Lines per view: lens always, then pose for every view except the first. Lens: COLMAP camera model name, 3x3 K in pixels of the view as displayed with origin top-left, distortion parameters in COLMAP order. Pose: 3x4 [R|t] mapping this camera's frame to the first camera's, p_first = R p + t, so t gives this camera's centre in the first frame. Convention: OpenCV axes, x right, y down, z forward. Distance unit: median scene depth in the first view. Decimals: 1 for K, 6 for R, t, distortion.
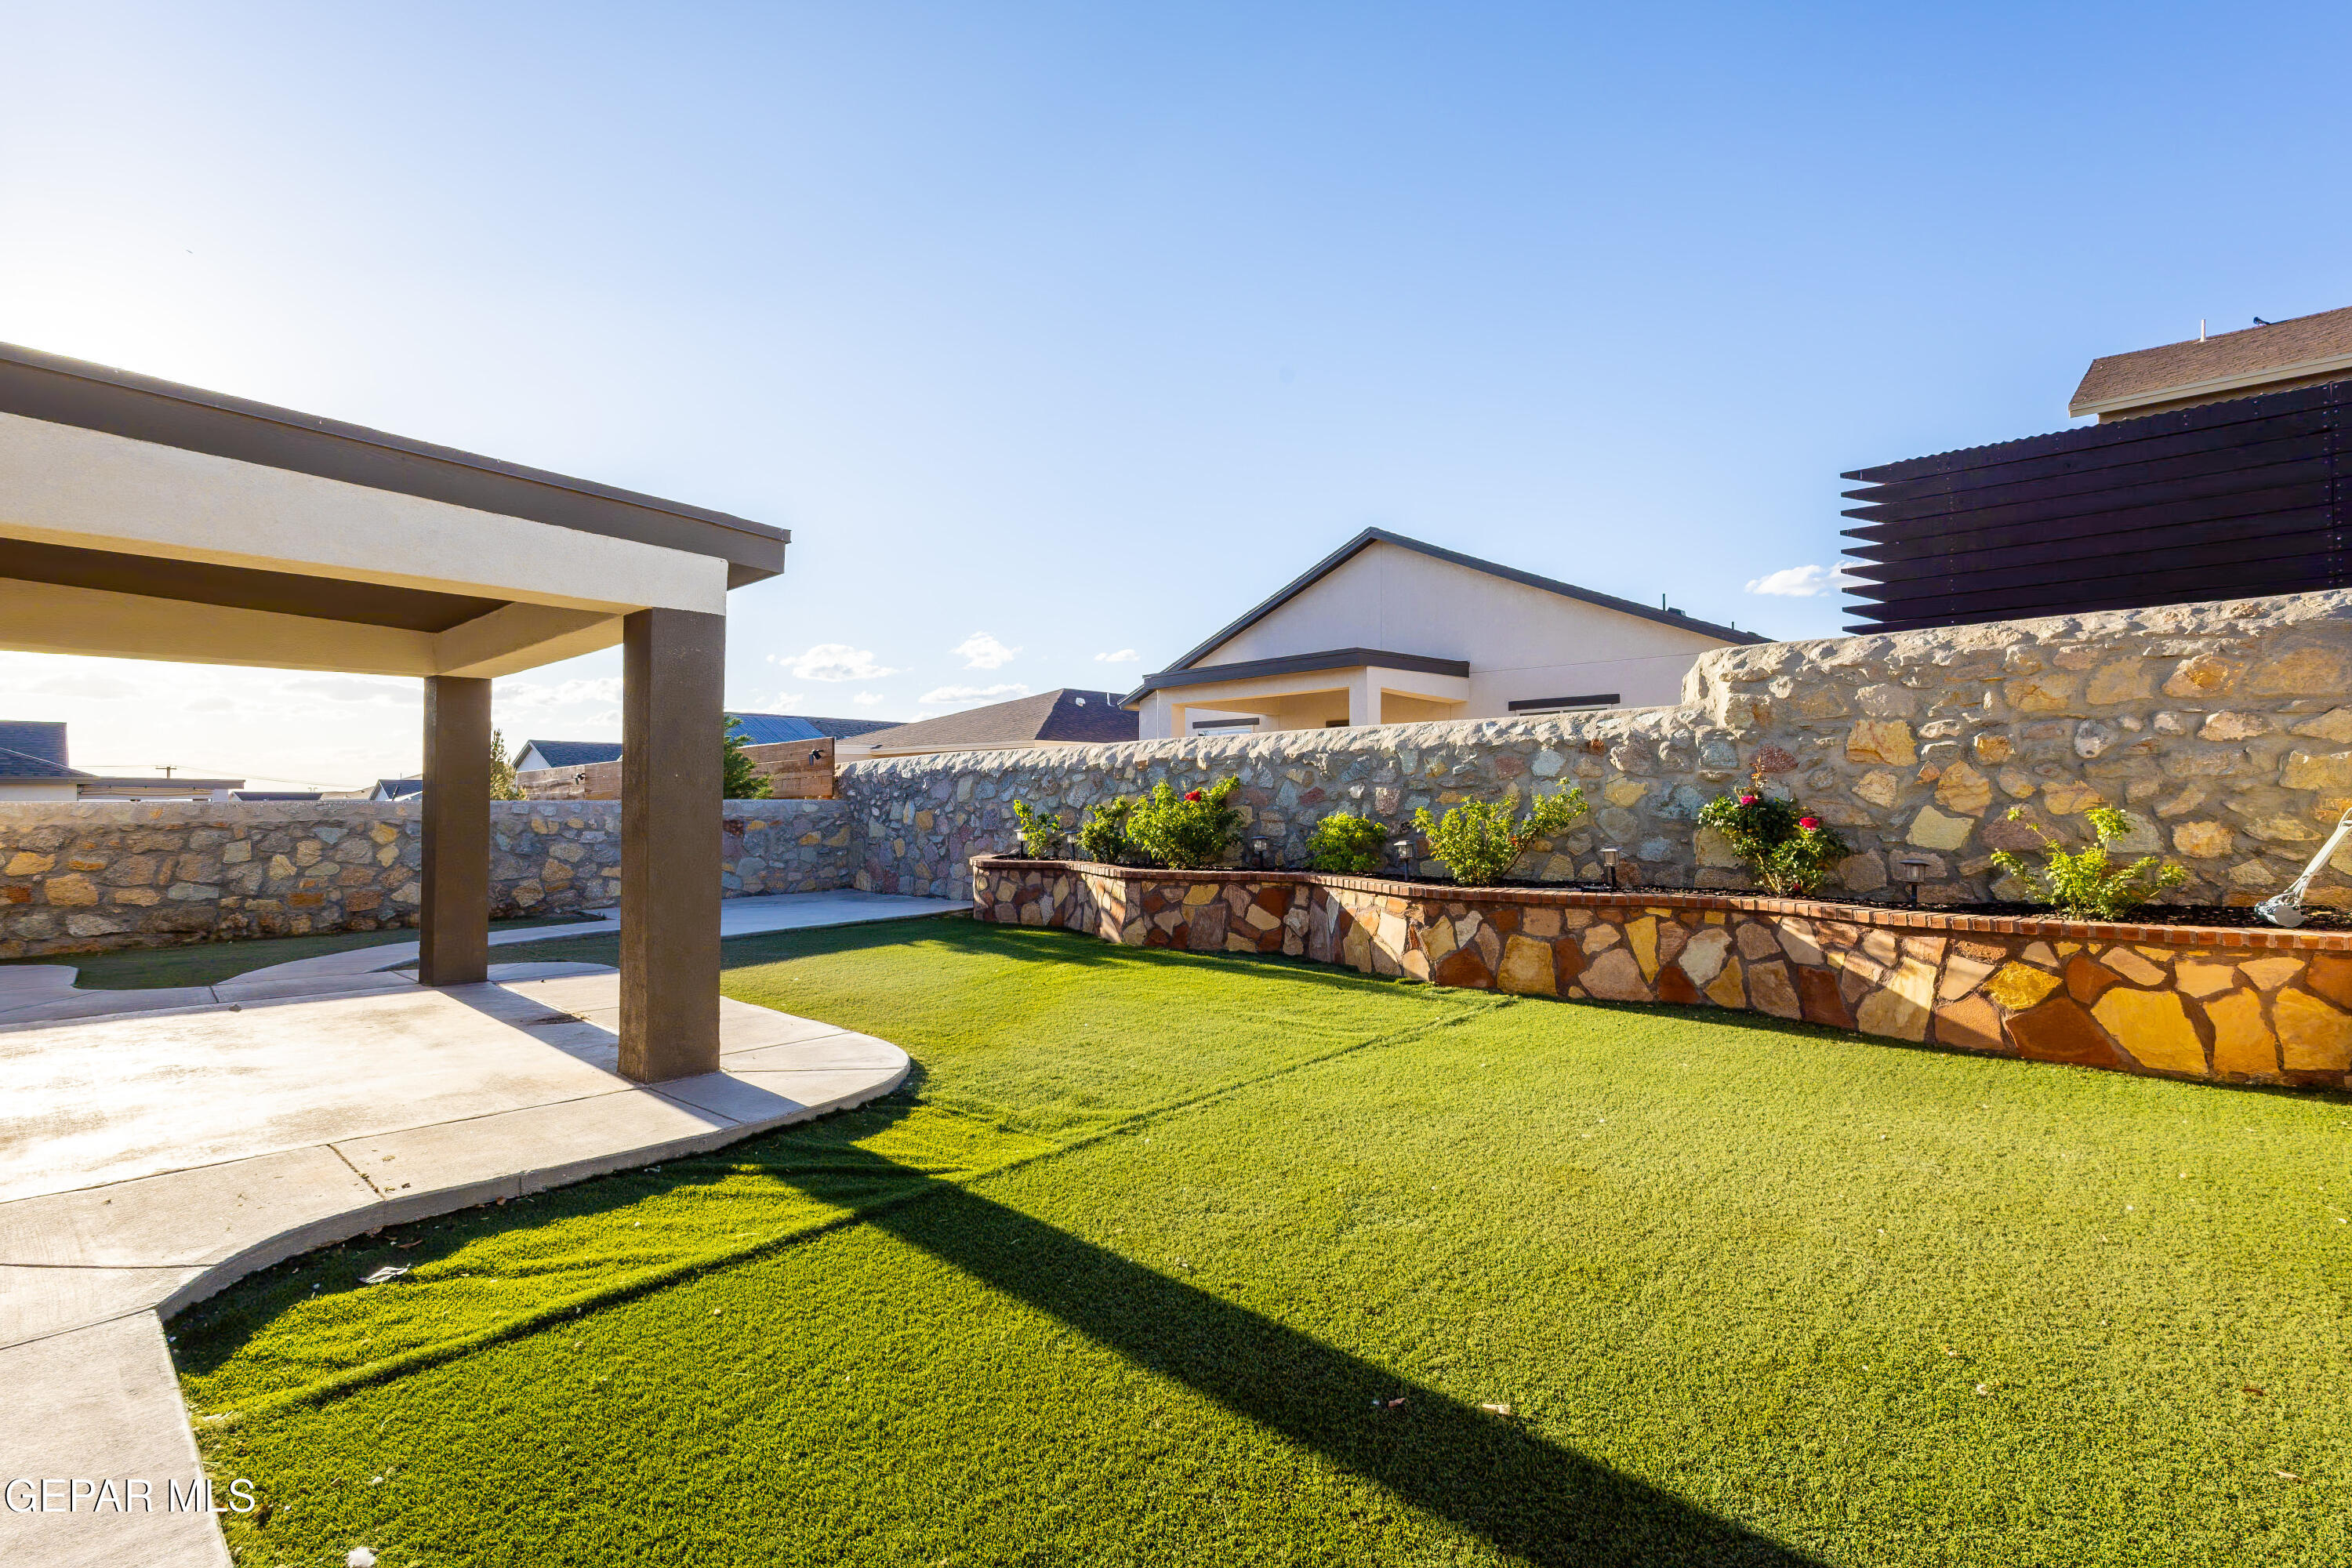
lens RADIAL K [[1084.6, 0, 1174.2], [0, 1084.6, 785.2], [0, 0, 1]] dist [0.016016, -0.000063]
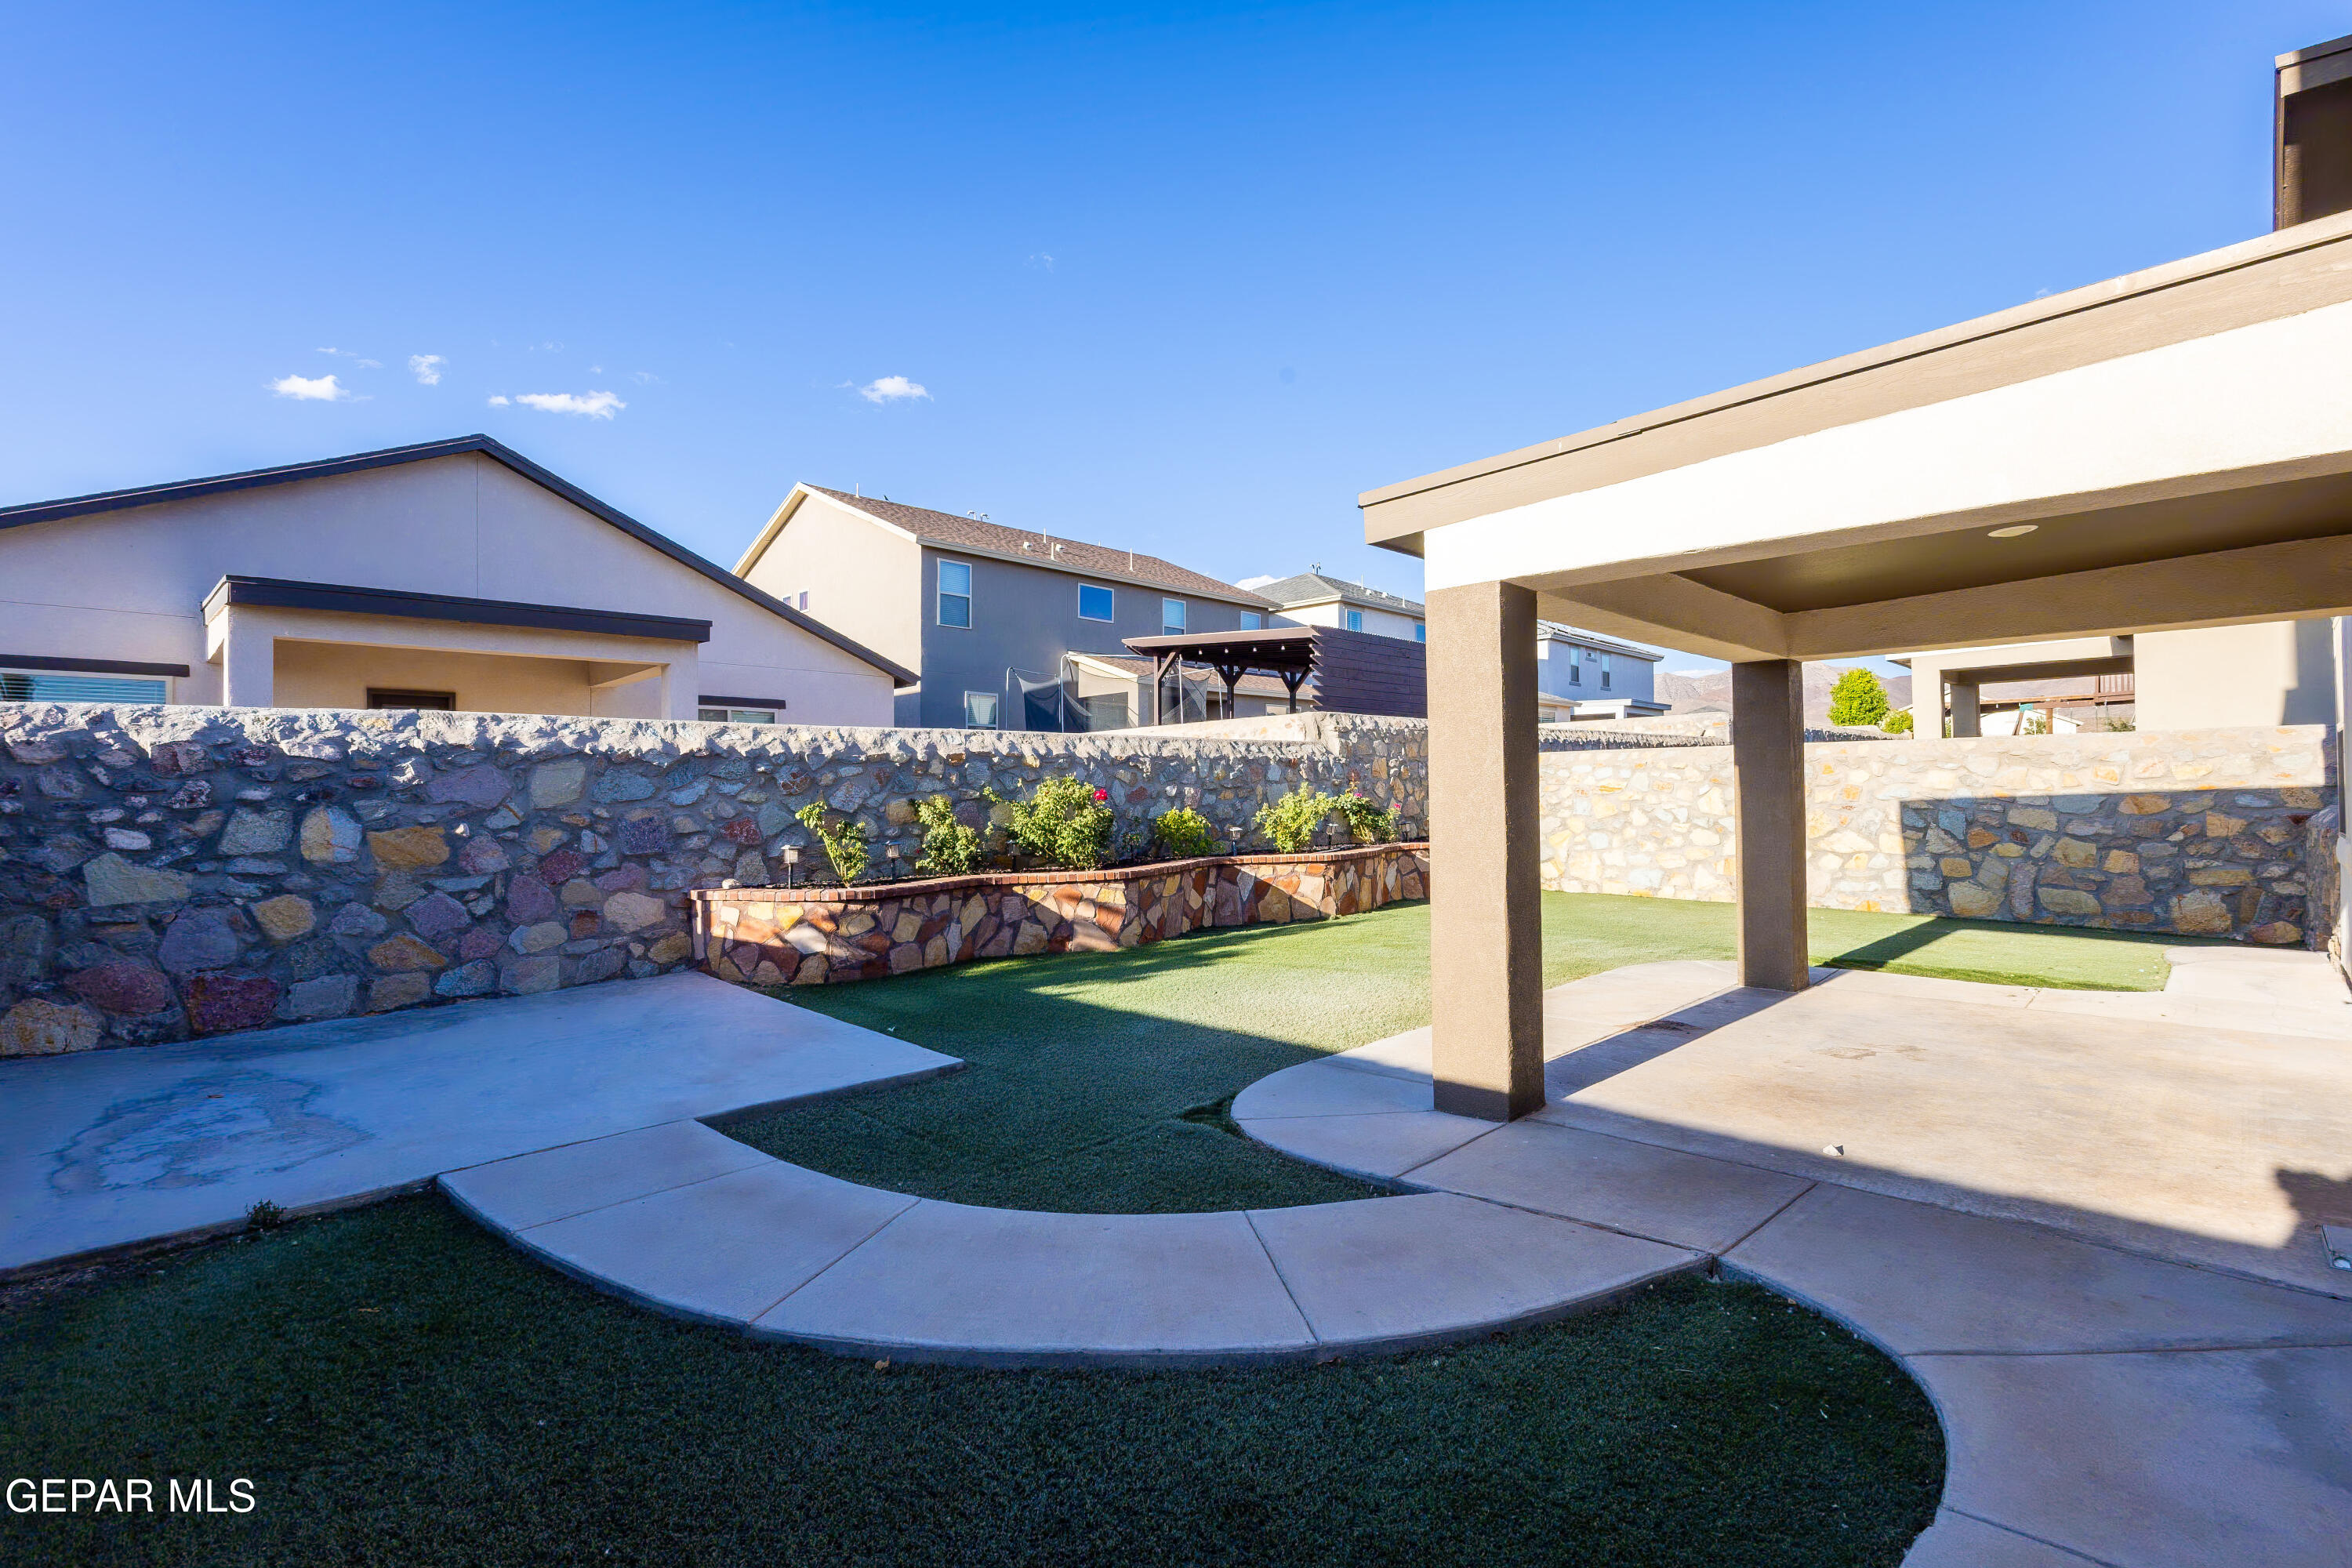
lens RADIAL K [[1084.6, 0, 1182.3], [0, 1084.6, 789.7], [0, 0, 1]] dist [0.016016, -0.000063]
pose [[0.020280, 0.004260, 0.999785, -1.001632], [-0.005034, 0.999979, -0.004159, 0.009343], [-0.999782, -0.004949, 0.020301, 0.920202]]
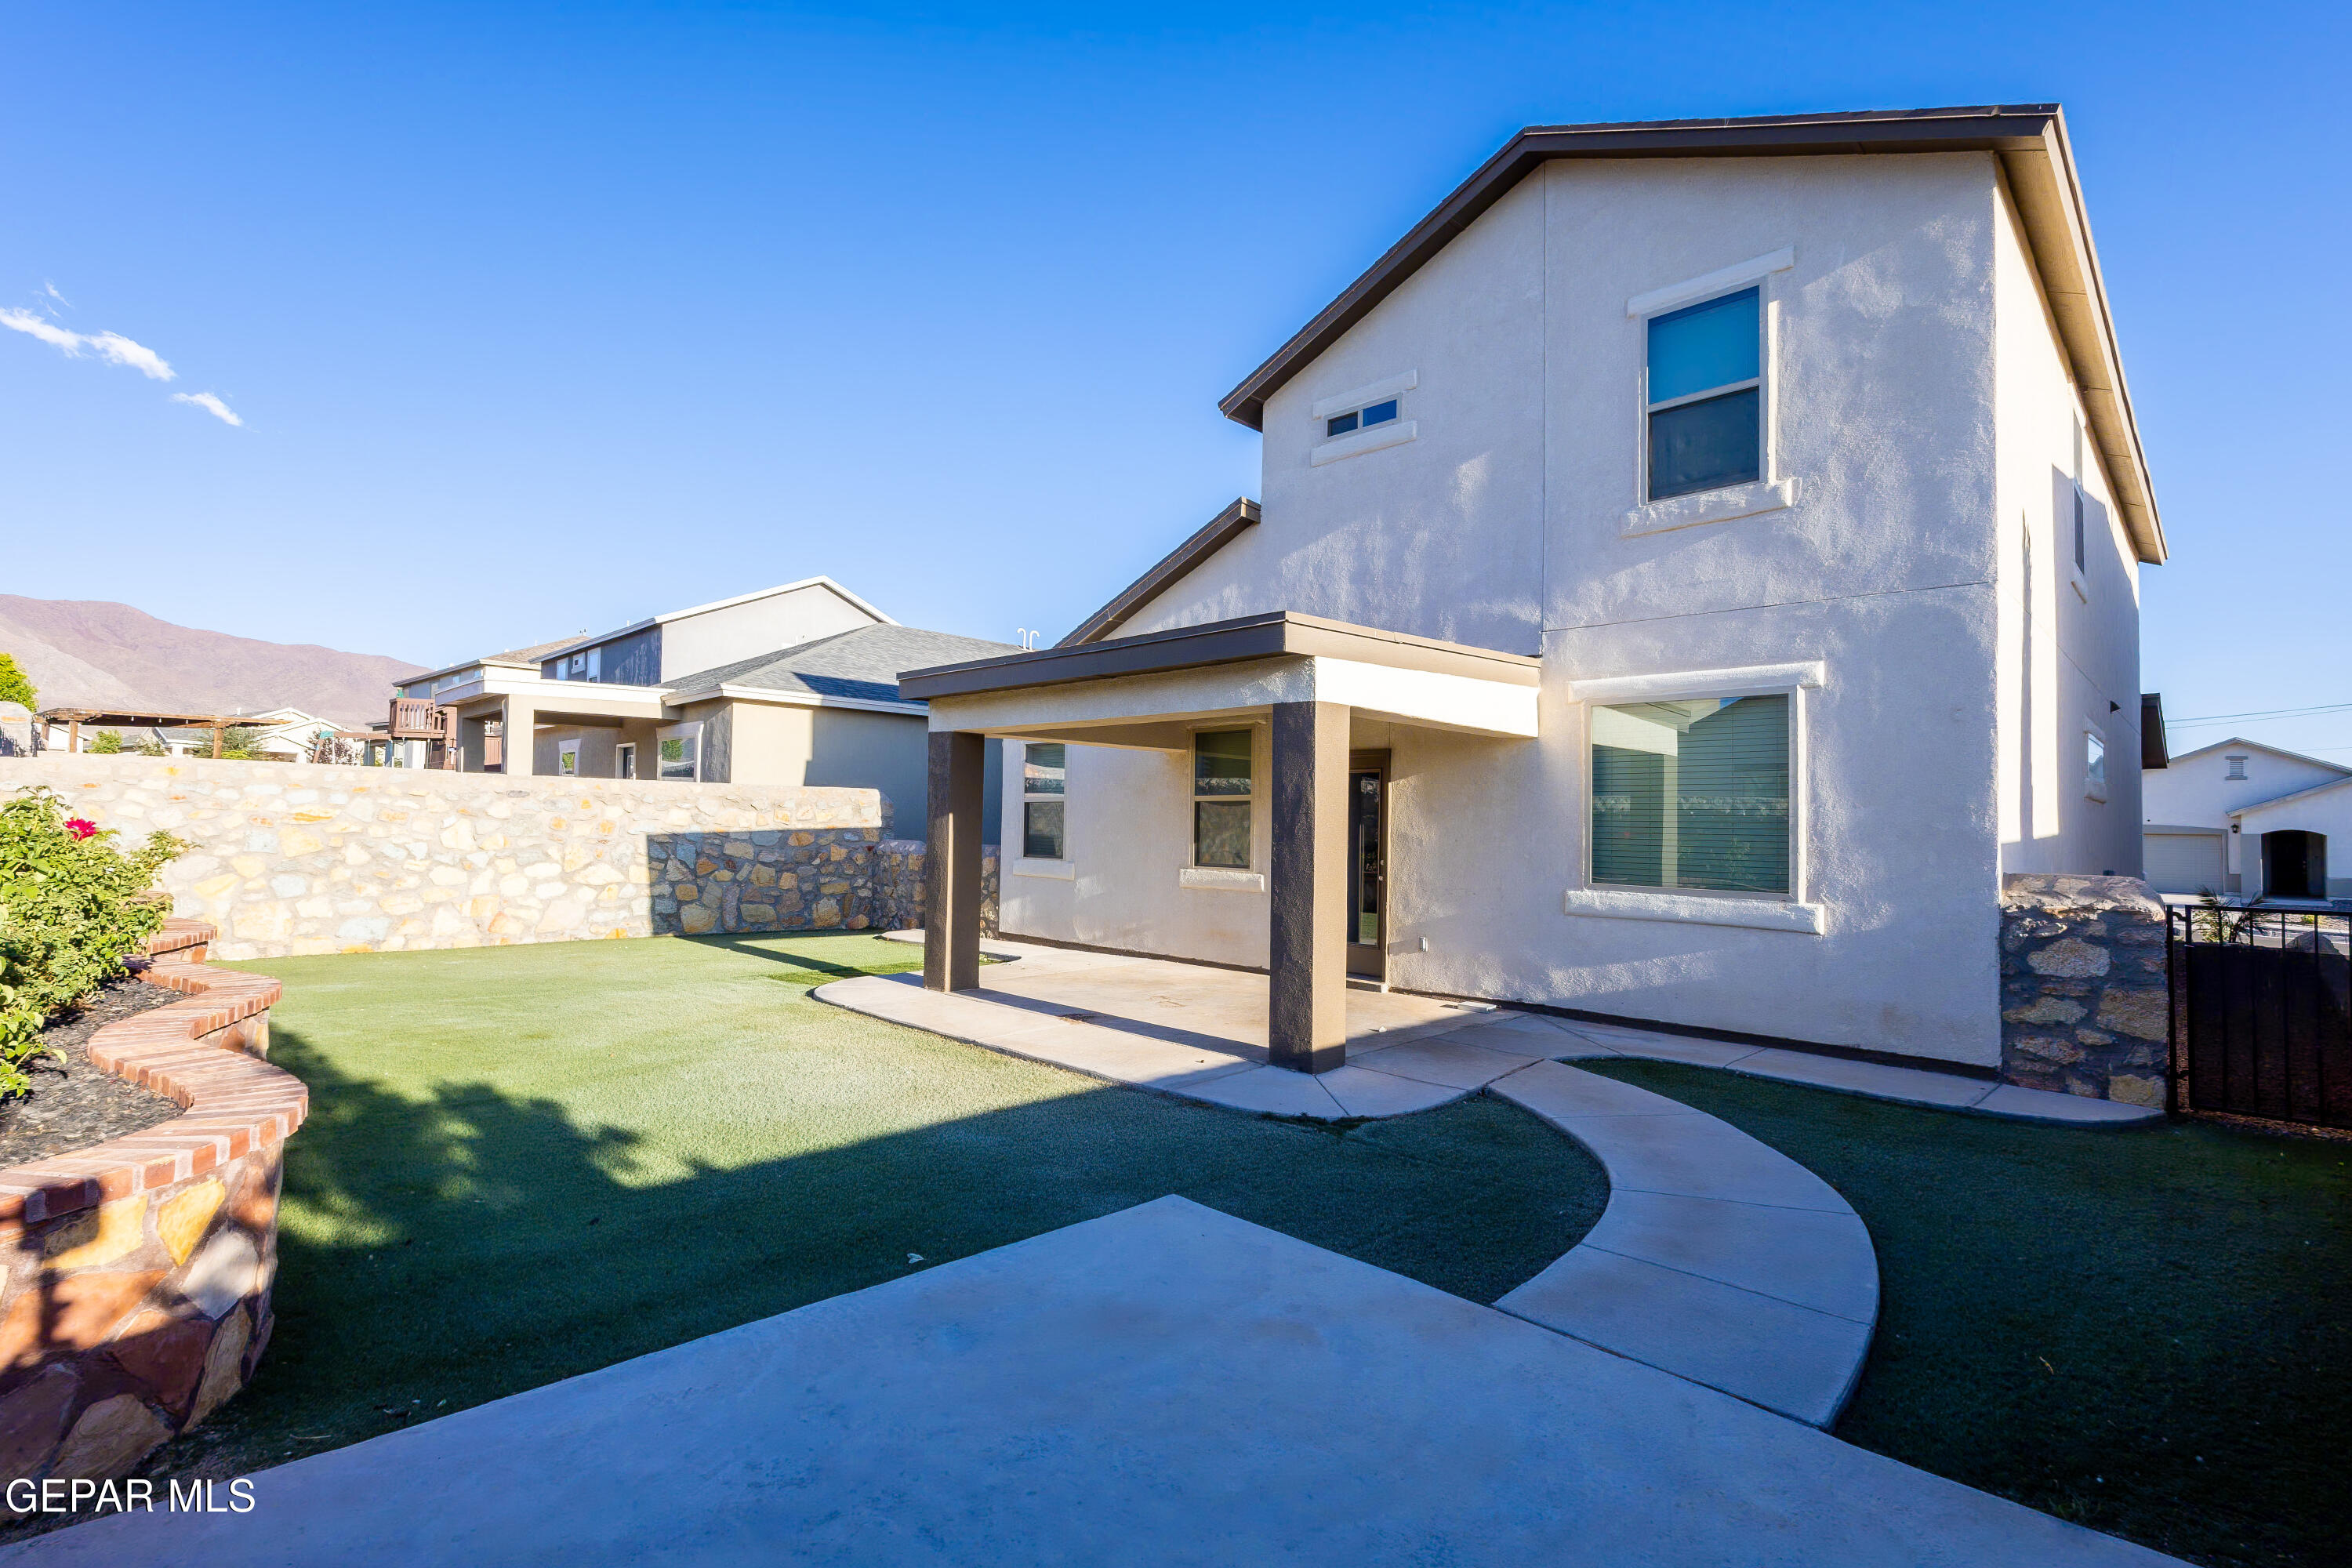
lens RADIAL K [[1084.6, 0, 1183.5], [0, 1084.6, 791.0], [0, 0, 1]] dist [0.016016, -0.000063]
pose [[-0.999667, -0.017188, 0.019250, -0.495627], [-0.018034, 0.998839, -0.044679, 0.006328], [-0.018460, -0.045011, -0.998816, 1.440457]]
